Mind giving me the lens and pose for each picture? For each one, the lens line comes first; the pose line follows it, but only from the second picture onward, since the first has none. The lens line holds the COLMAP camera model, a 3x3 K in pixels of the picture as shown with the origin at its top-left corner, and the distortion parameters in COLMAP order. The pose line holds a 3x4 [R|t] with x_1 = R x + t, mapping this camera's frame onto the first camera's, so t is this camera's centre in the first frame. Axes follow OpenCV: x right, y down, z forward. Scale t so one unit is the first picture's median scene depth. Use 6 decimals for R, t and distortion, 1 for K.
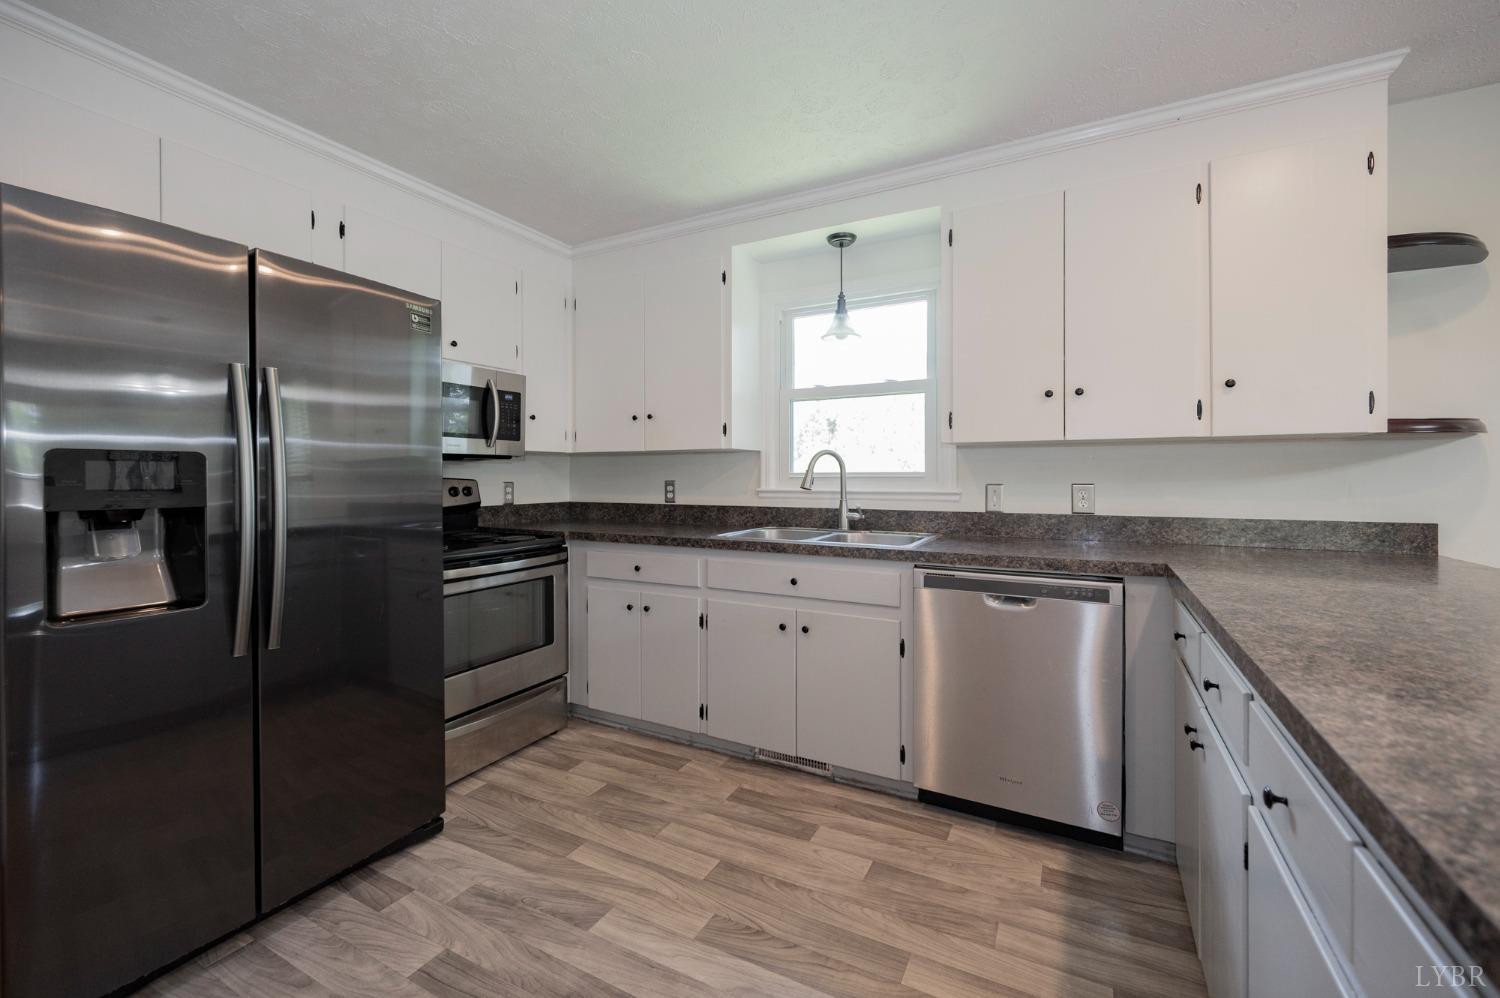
lens RADIAL K [[609.7, 0, 728.3], [0, 609.7, 476.7], [0, 0, 1]] dist [0.000610, 0.000098]
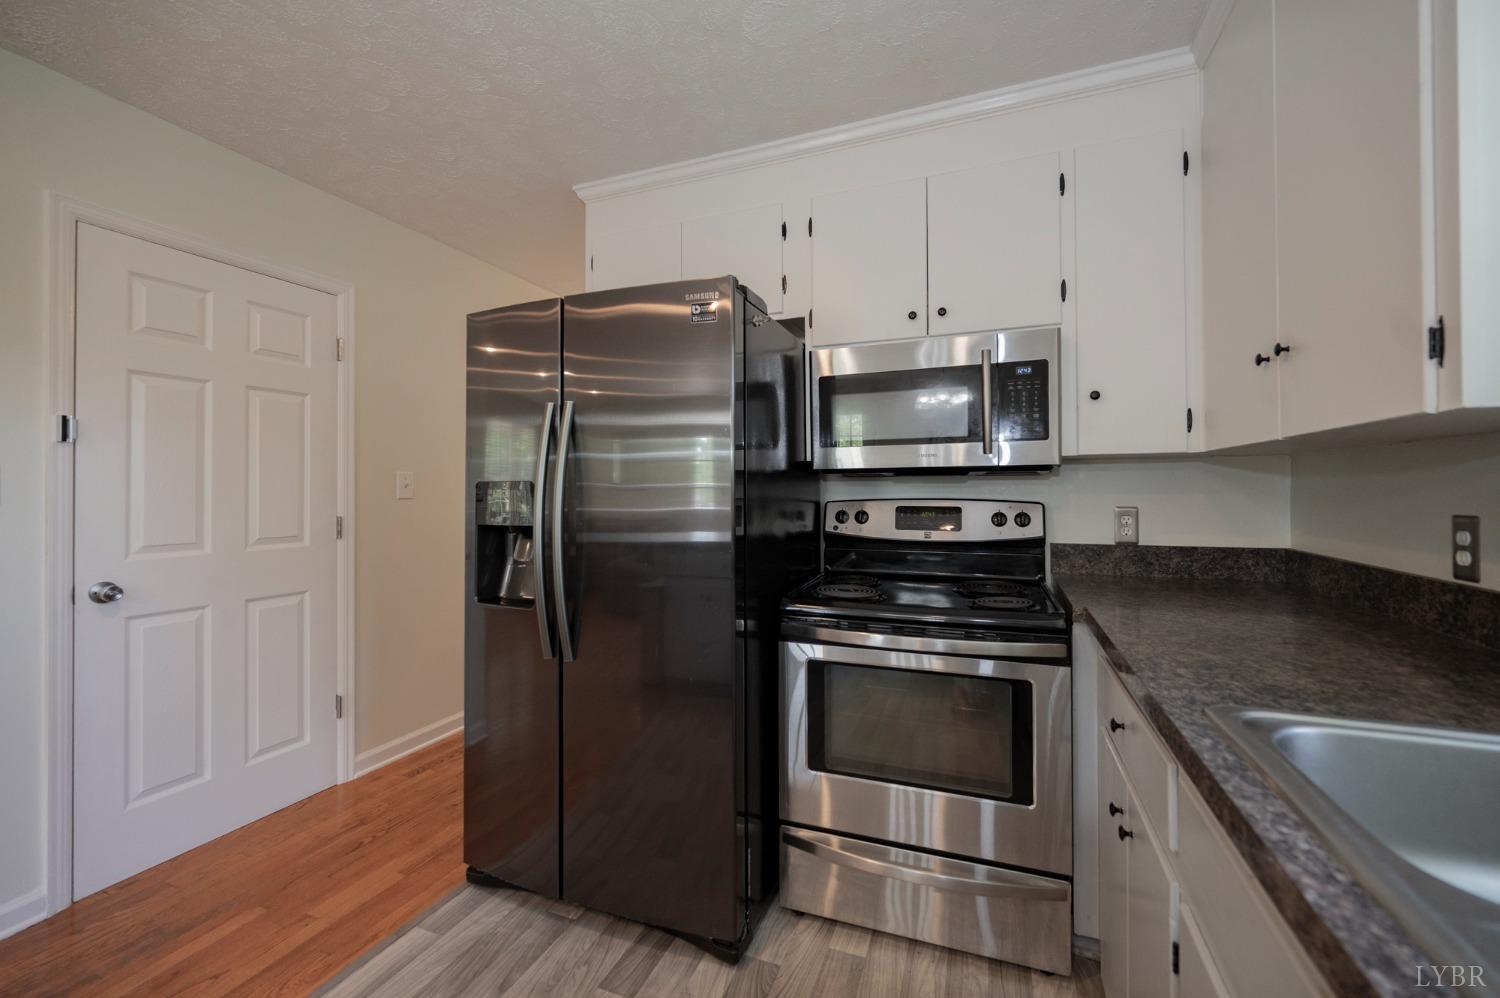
lens RADIAL K [[635.3, 0, 753.7], [0, 635.3, 475.8], [0, 0, 1]] dist [0.000862, 0.000044]
pose [[0.136566, -0.020896, -0.990411, 0.275893], [0.004053, 0.999781, -0.020535, -0.013493], [0.990623, -0.001210, 0.136621, 0.751095]]
